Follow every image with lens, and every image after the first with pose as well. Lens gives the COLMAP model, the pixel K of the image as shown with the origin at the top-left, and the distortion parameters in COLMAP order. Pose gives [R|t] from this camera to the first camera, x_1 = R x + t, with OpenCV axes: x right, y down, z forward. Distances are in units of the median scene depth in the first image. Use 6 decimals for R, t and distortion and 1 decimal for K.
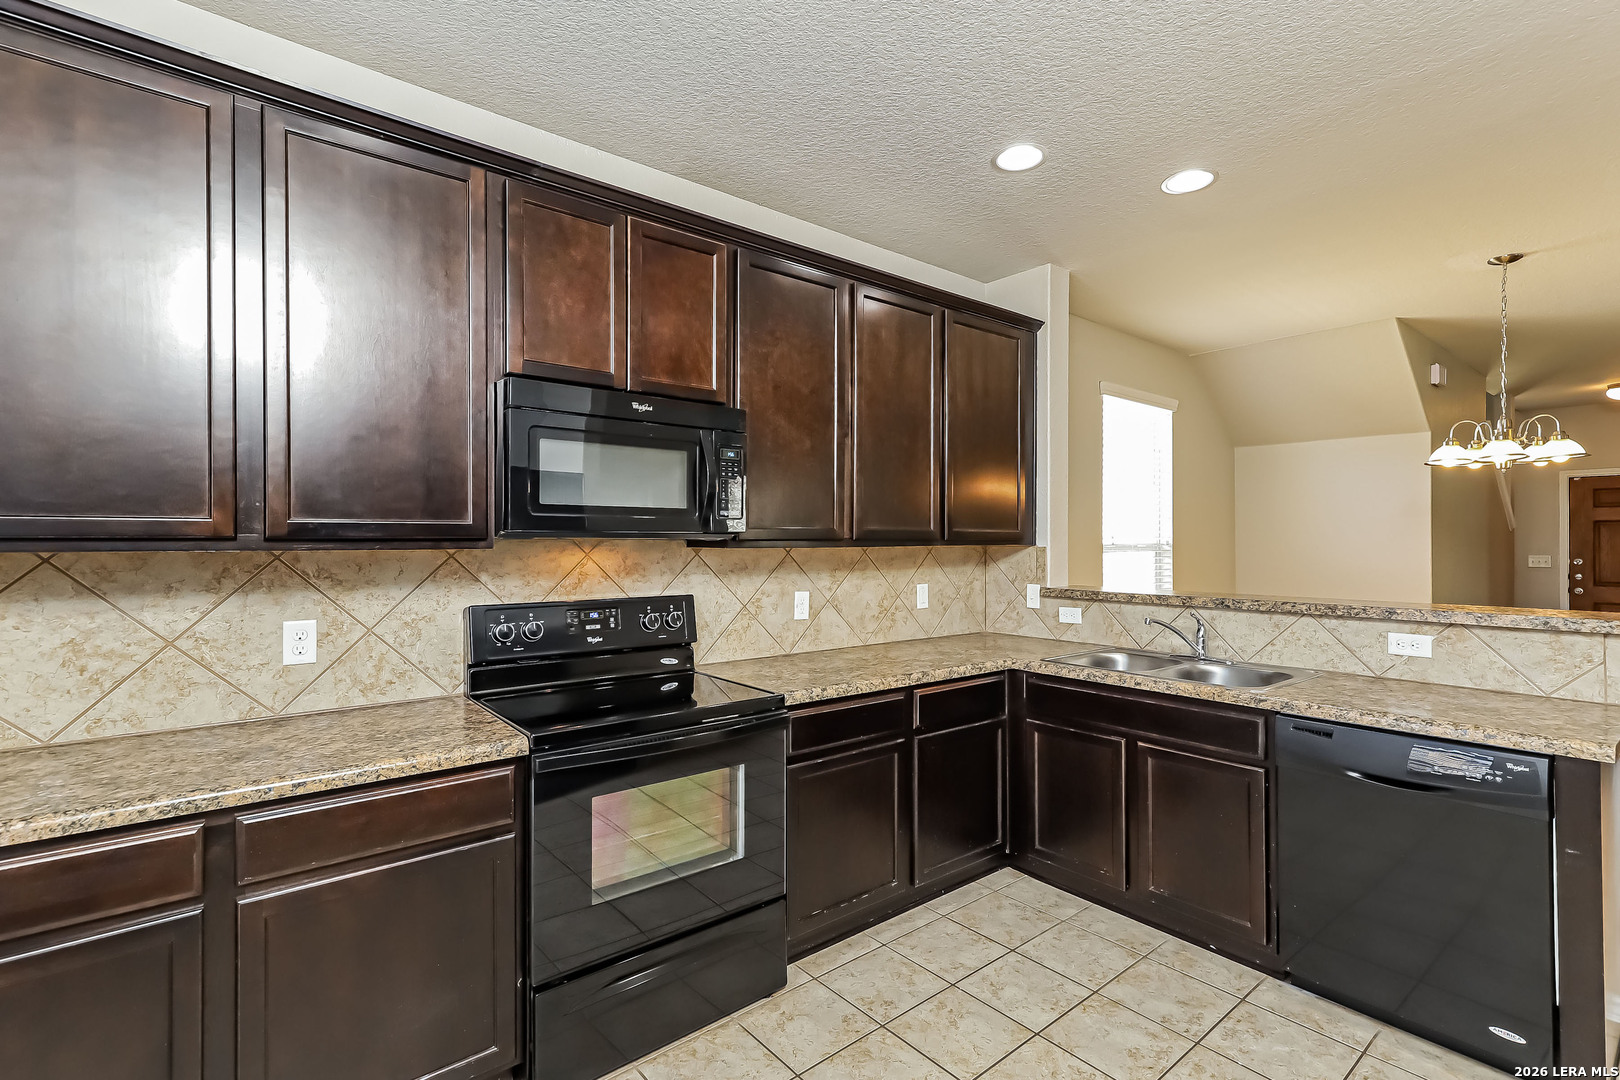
lens RADIAL K [[733.7, 0, 814.7], [0, 733.7, 540.8], [0, 0, 1]] dist [0.000882, -0.001235]
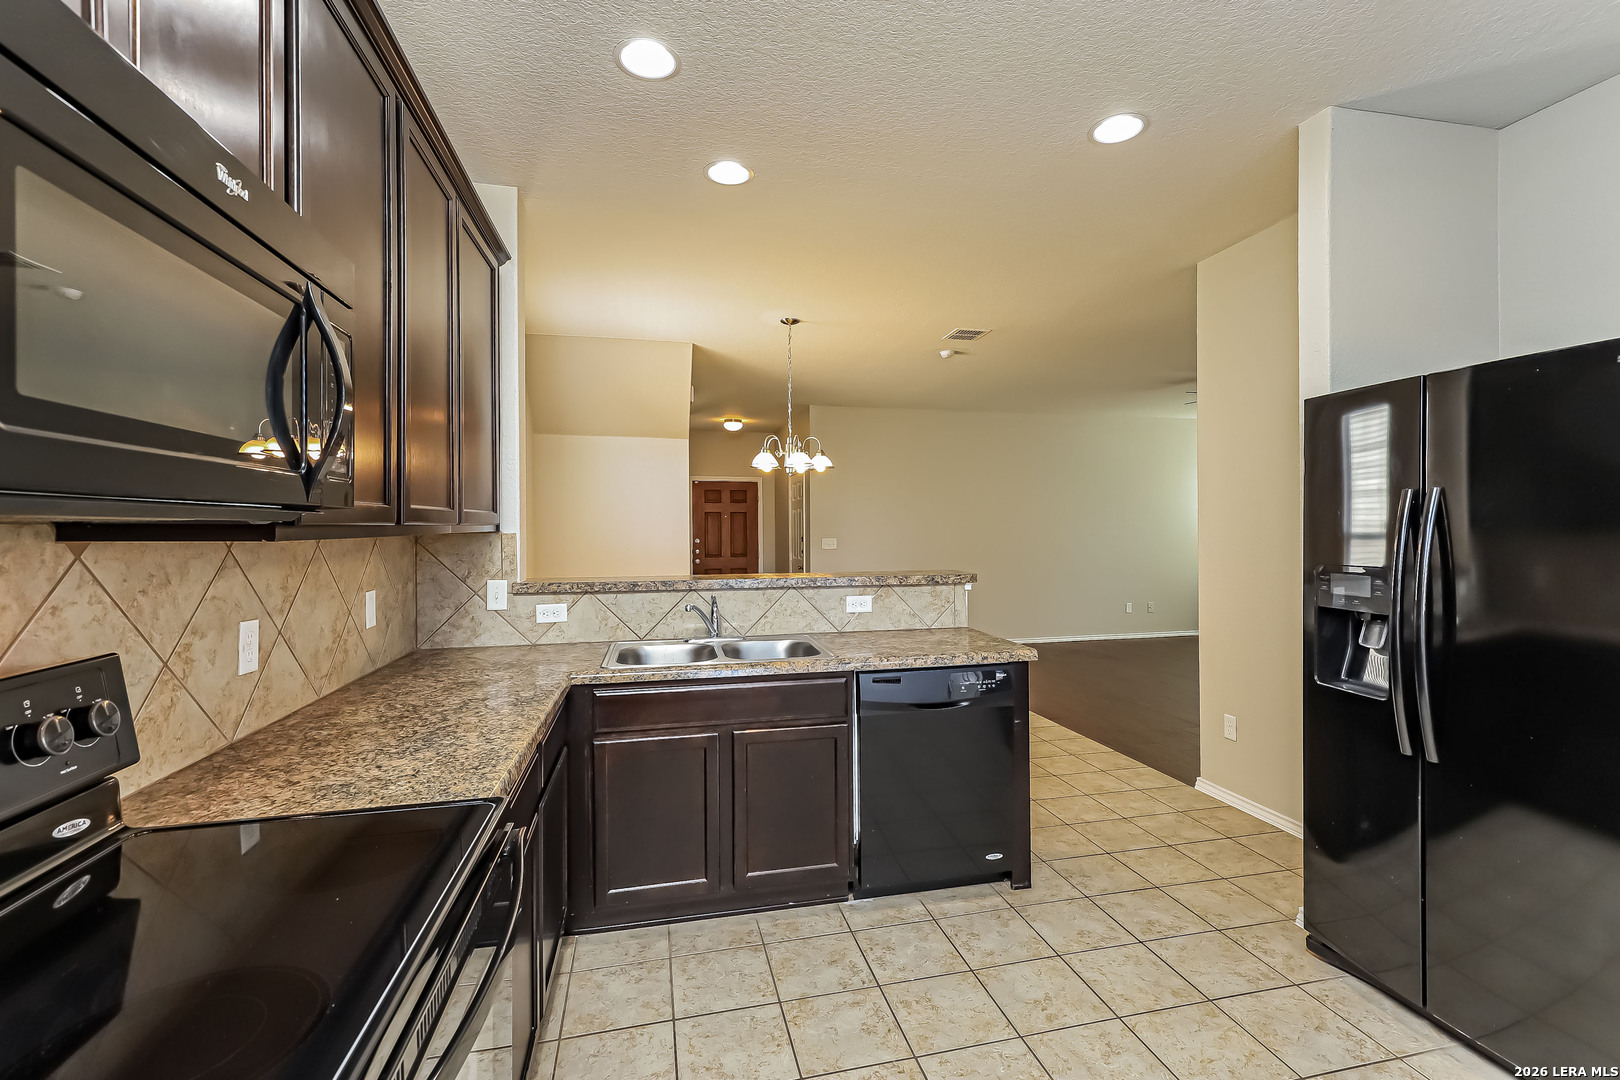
lens RADIAL K [[733.7, 0, 818.5], [0, 733.7, 531.0], [0, 0, 1]] dist [0.000882, -0.001235]
pose [[0.434753, -0.008071, 0.900514, -0.314313], [0.002904, 0.999967, 0.007560, 0.000895], [-0.900545, -0.000672, 0.434762, 0.388466]]
